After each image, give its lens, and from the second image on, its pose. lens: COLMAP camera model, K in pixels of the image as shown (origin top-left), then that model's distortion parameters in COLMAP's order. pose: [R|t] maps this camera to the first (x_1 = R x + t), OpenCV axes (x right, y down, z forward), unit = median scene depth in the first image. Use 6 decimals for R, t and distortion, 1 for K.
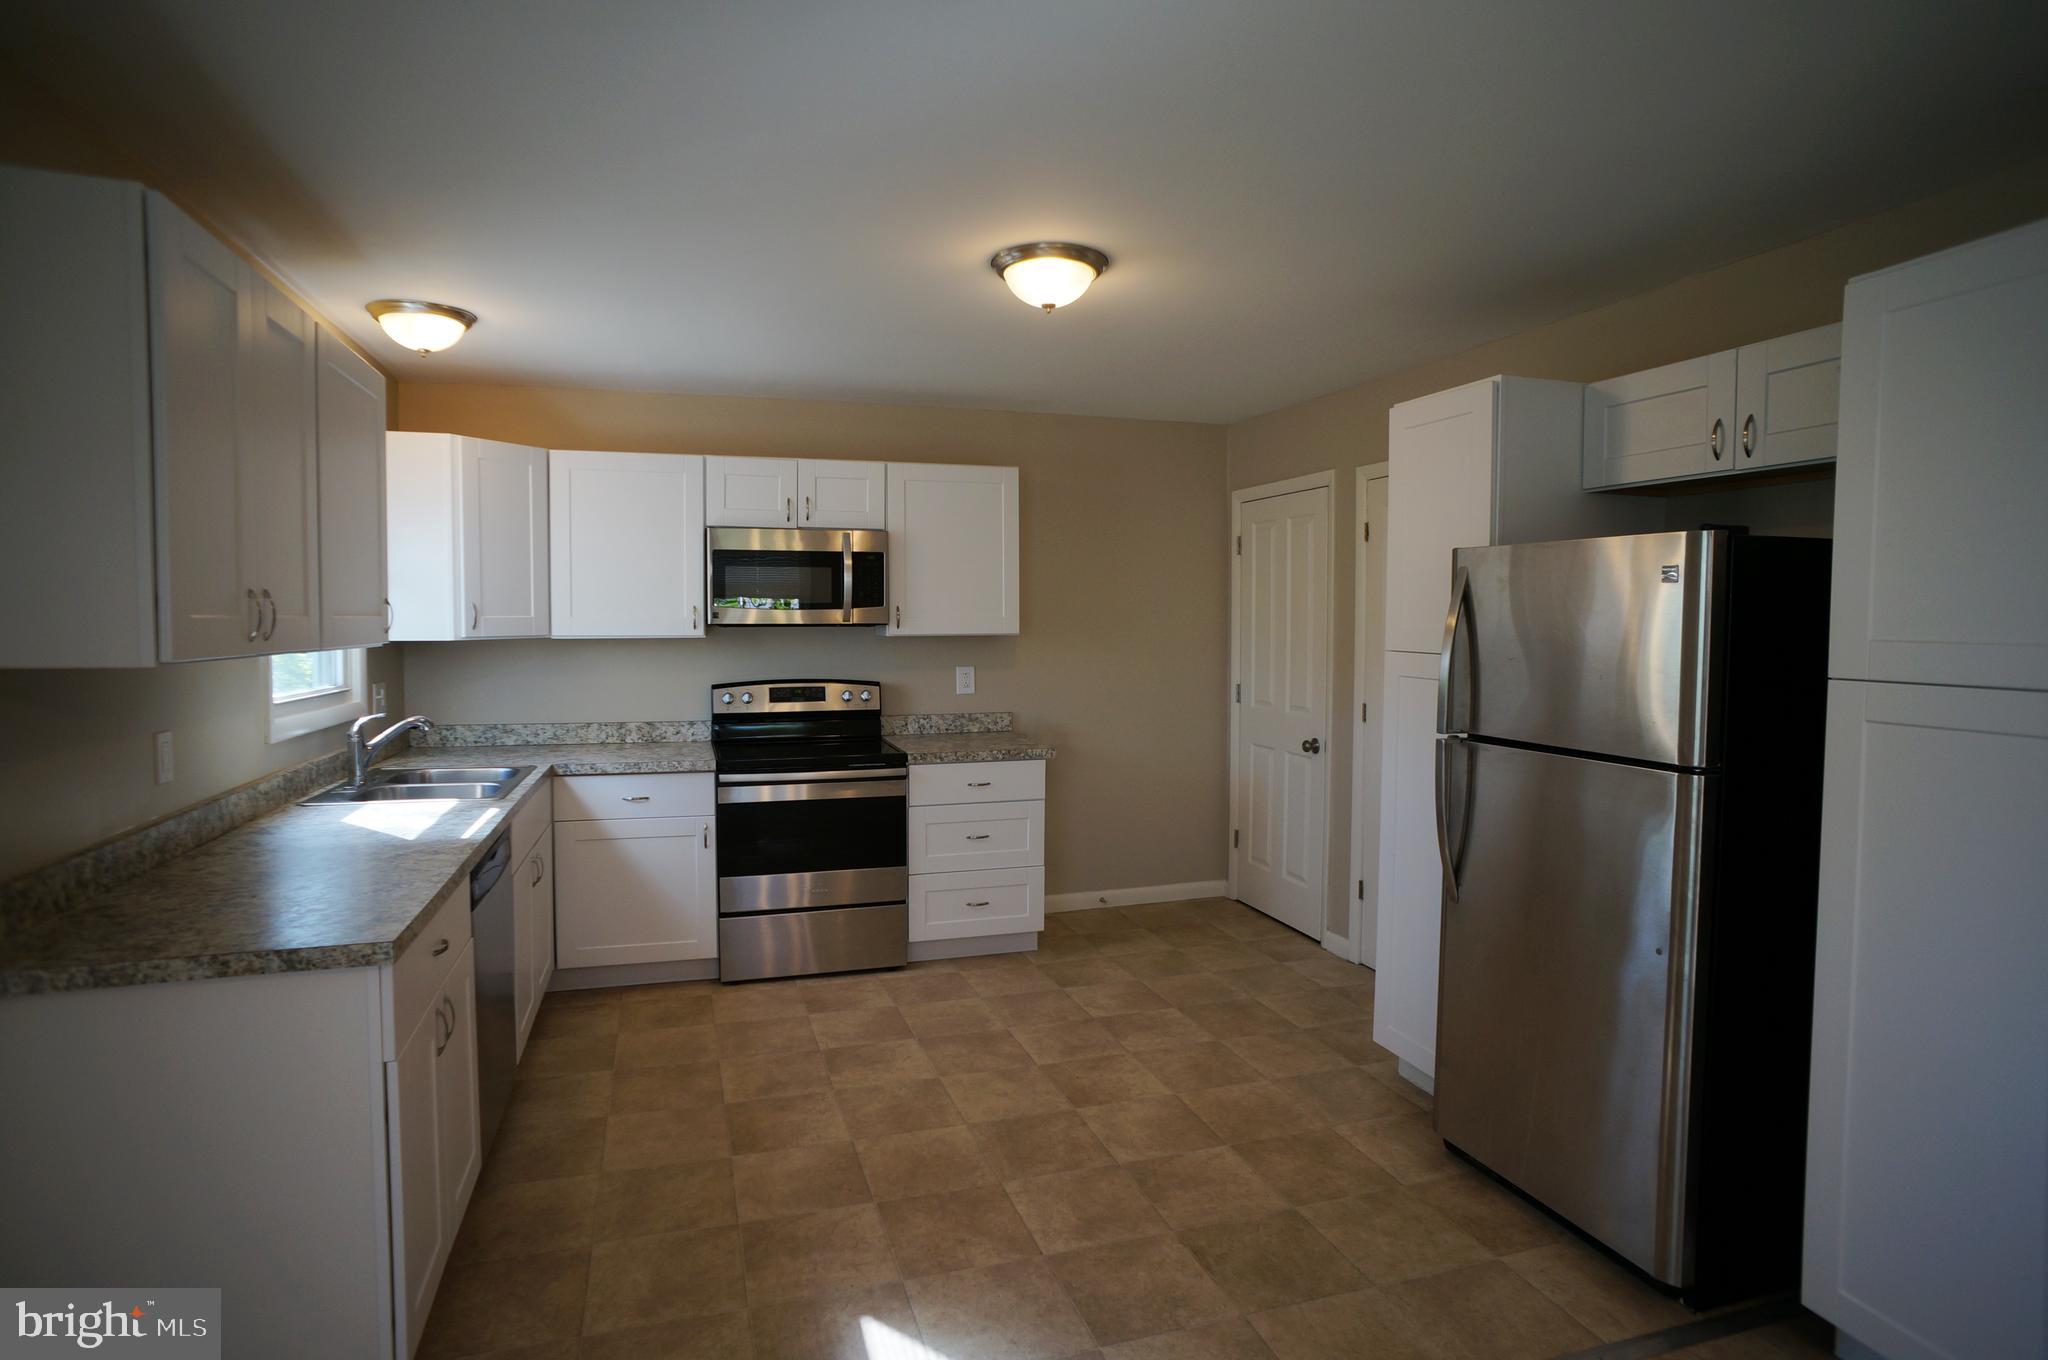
lens RADIAL K [[1065.8, 0, 971.2], [0, 1065.8, 677.3], [0, 0, 1]] dist [-0.042250, 0.011256]
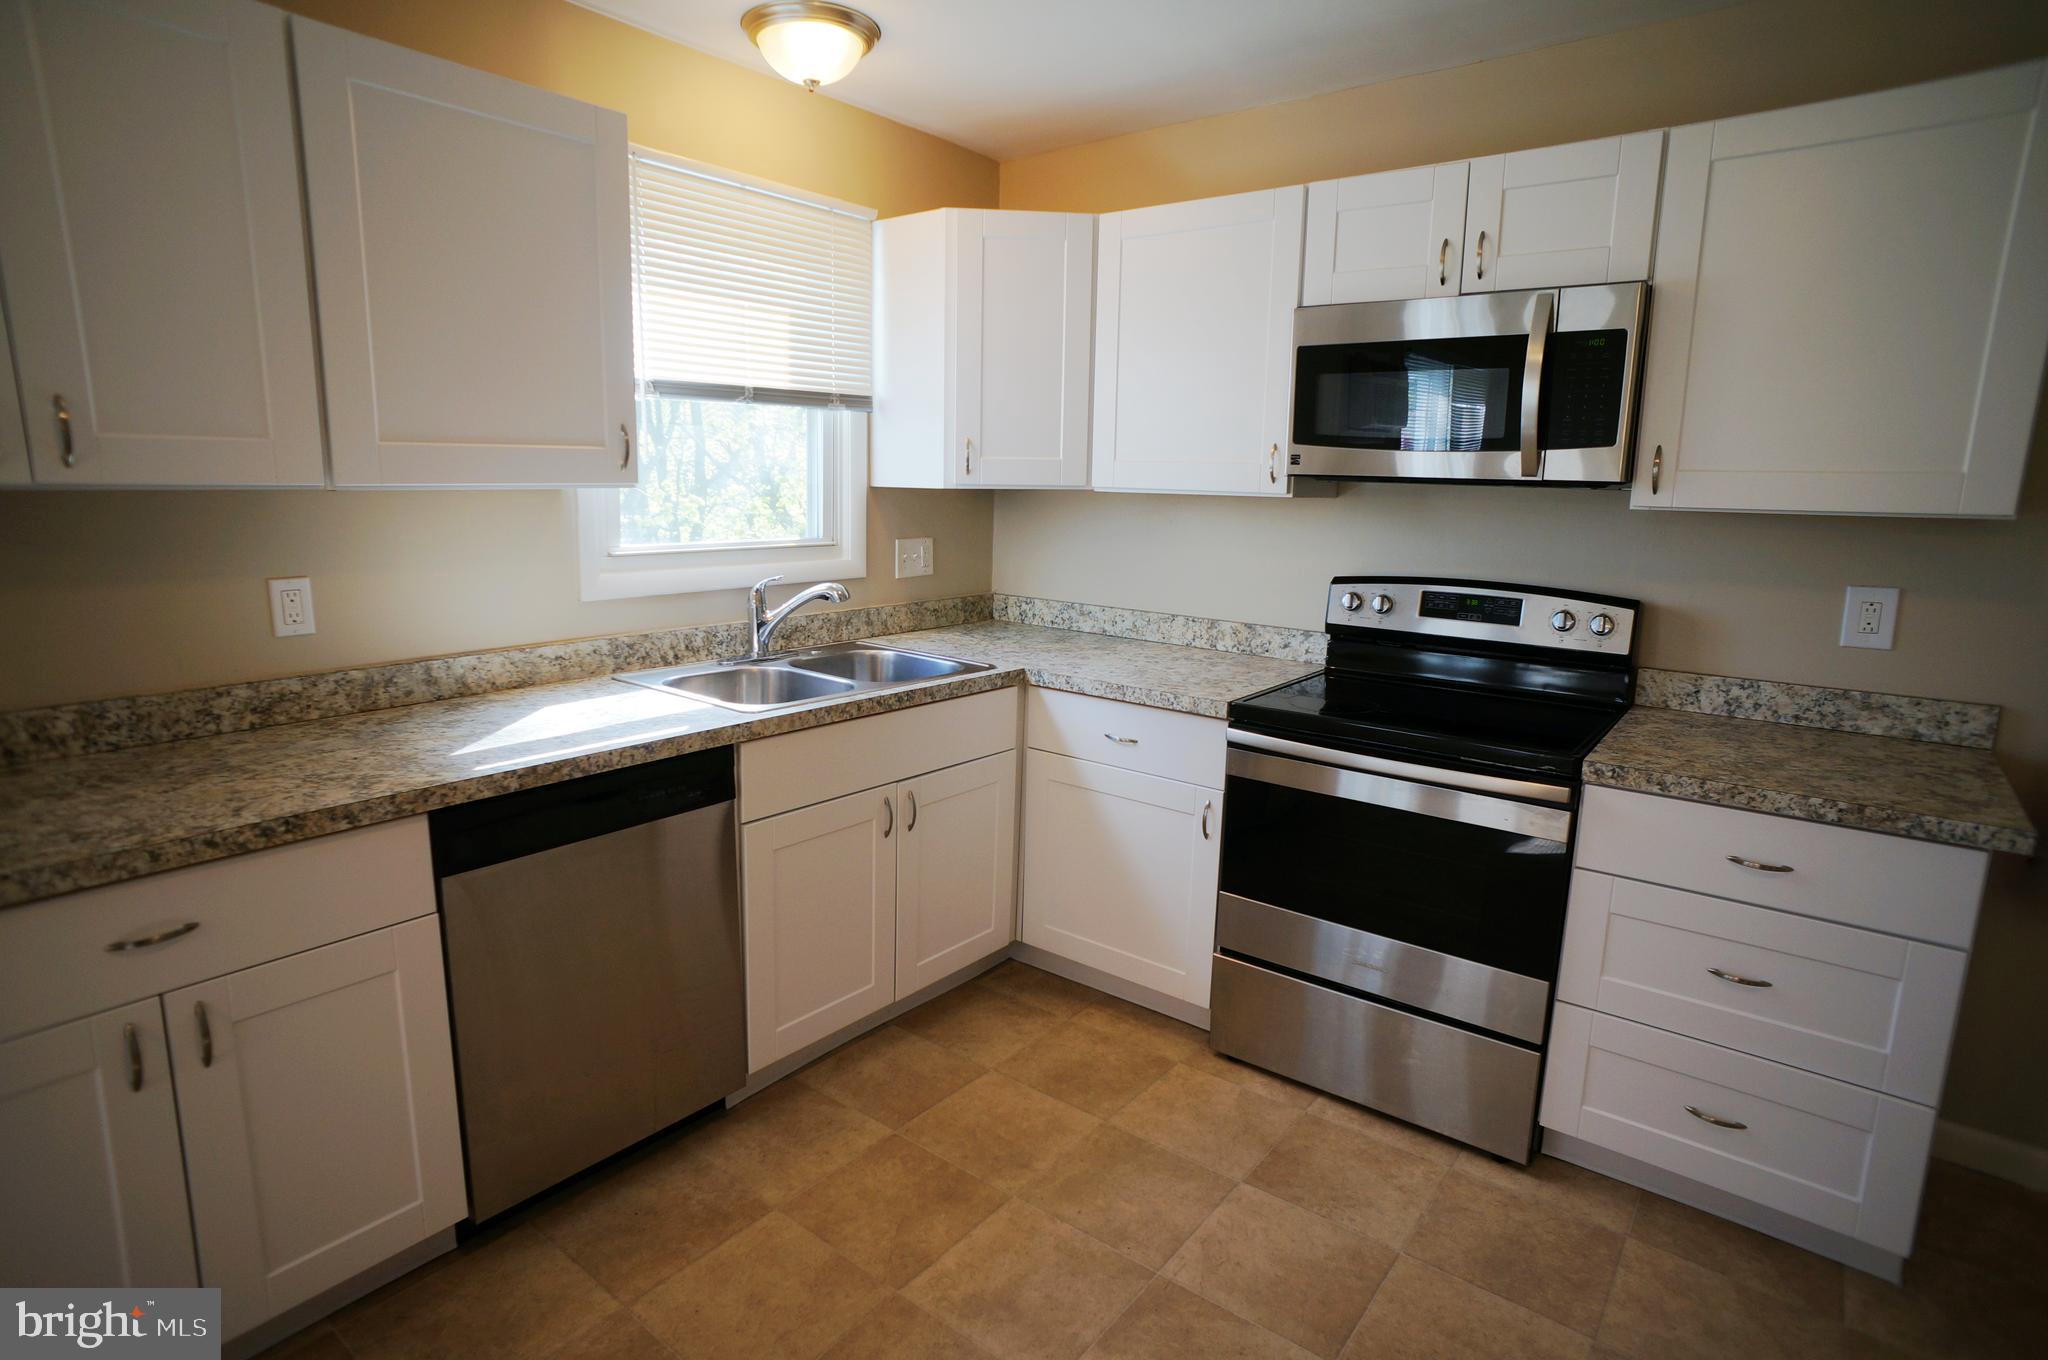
lens RADIAL K [[1065.8, 0, 1024.2], [0, 1065.8, 664.2], [0, 0, 1]] dist [-0.042250, 0.011256]
pose [[0.587966, 0.153718, -0.794145, 0.154352], [-0.062632, 0.987481, 0.144769, -0.021621], [0.806457, -0.035380, 0.590233, 0.510400]]
